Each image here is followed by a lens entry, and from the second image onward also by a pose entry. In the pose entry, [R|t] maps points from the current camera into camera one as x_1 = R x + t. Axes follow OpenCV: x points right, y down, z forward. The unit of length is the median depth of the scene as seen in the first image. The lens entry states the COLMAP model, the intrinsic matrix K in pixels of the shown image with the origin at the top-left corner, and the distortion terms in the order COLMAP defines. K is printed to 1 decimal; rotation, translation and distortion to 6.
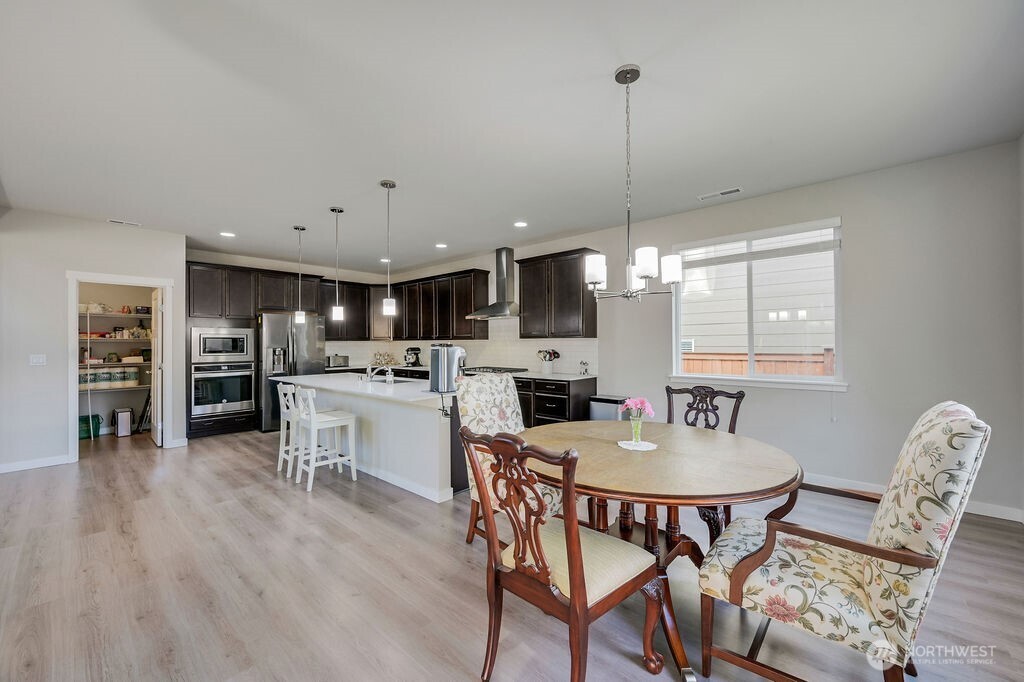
lens RADIAL K [[402.4, 0, 514.2], [0, 402.4, 341.5], [0, 0, 1]] dist [-0.000900, -0.000151]
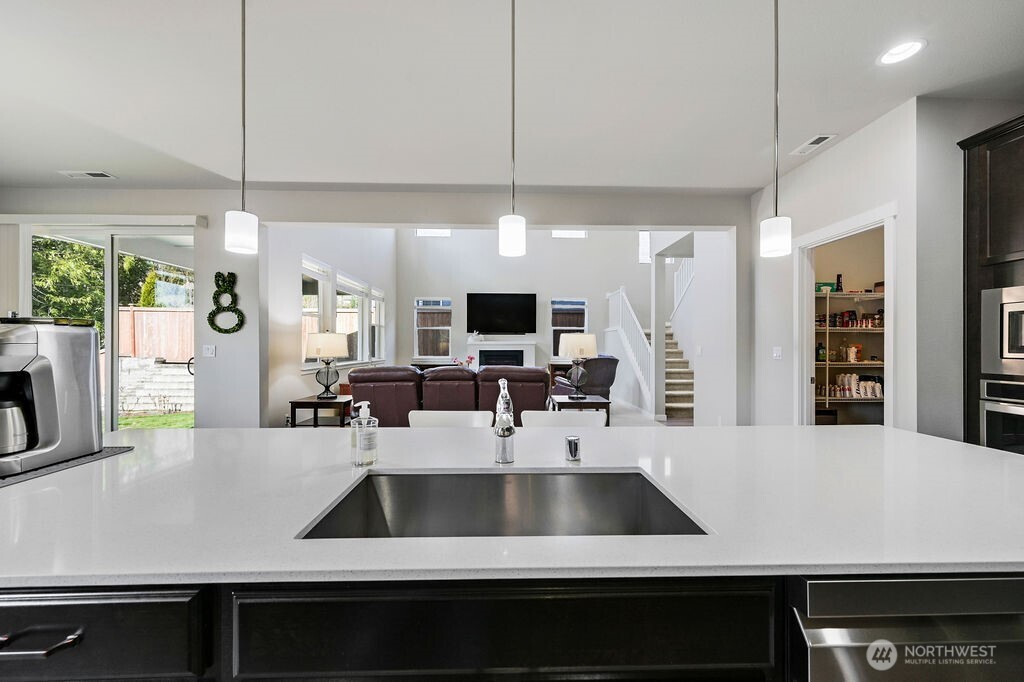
lens RADIAL K [[402.4, 0, 514.2], [0, 402.4, 341.5], [0, 0, 1]] dist [-0.000900, -0.000151]
pose [[-0.727386, -0.000185, -0.686229, -0.151336], [0.006726, 0.999950, -0.007399, 0.018289], [0.686196, -0.009997, -0.727348, 0.948681]]
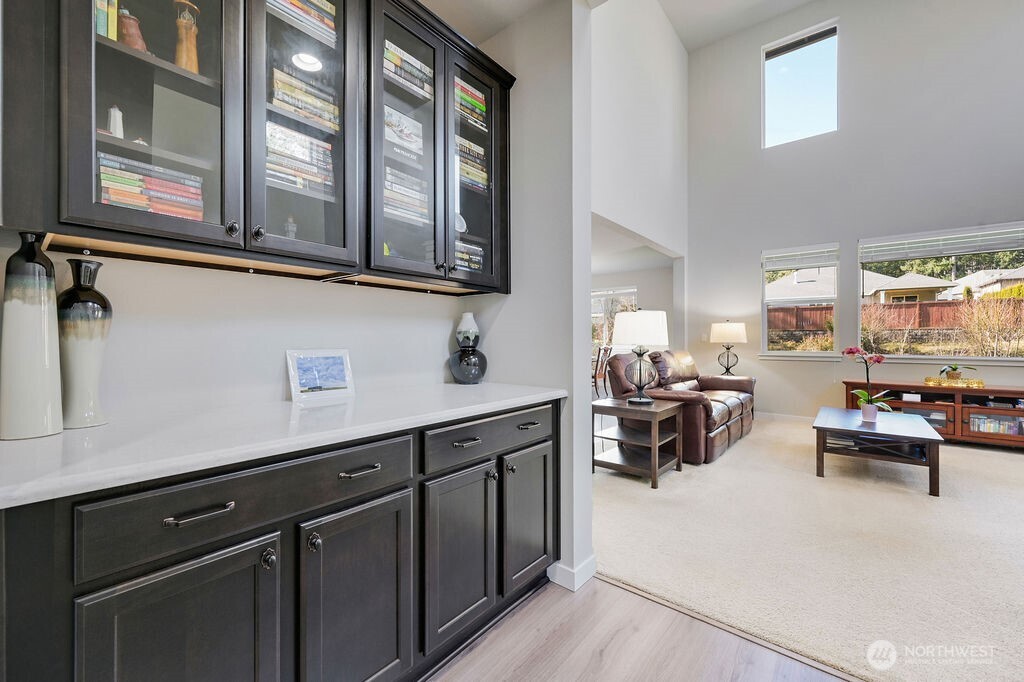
lens RADIAL K [[412.8, 0, 512.0], [0, 412.8, 341.0], [0, 0, 1]] dist [-0.006323, 0.000074]
pose [[-0.035959, 0.001749, 0.999352, -1.457481], [-0.005139, 0.999985, -0.001935, 0.041659], [-0.999340, -0.005205, -0.035949, 0.629474]]
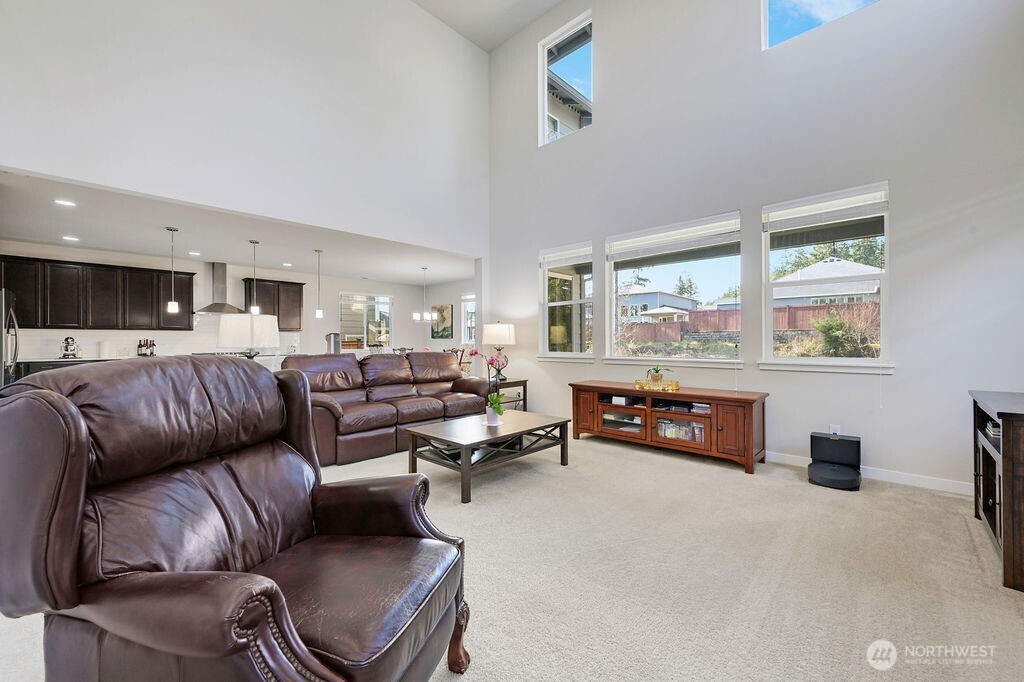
lens RADIAL K [[408.3, 0, 511.5], [0, 408.3, 340.9], [0, 0, 1]] dist [0.000205, -0.000211]
pose [[0.034336, 0.006714, 0.999388, -1.460217], [-0.000029, 0.999977, -0.006717, 0.039023], [-0.999410, 0.000202, 0.034335, -0.012713]]
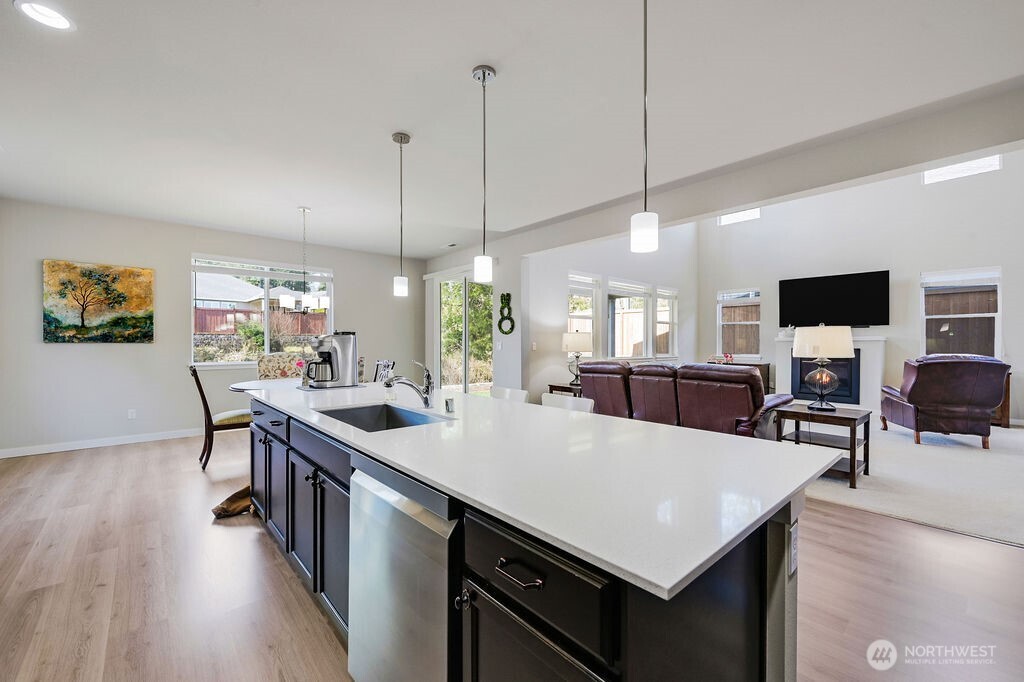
lens RADIAL K [[412.8, 0, 512.0], [0, 412.8, 341.0], [0, 0, 1]] dist [-0.006323, 0.000074]
pose [[-0.993143, 0.007249, 0.116680, -0.401345], [0.006393, 0.999950, -0.007705, 0.021053], [-0.116730, -0.006906, -0.993140, 1.153120]]
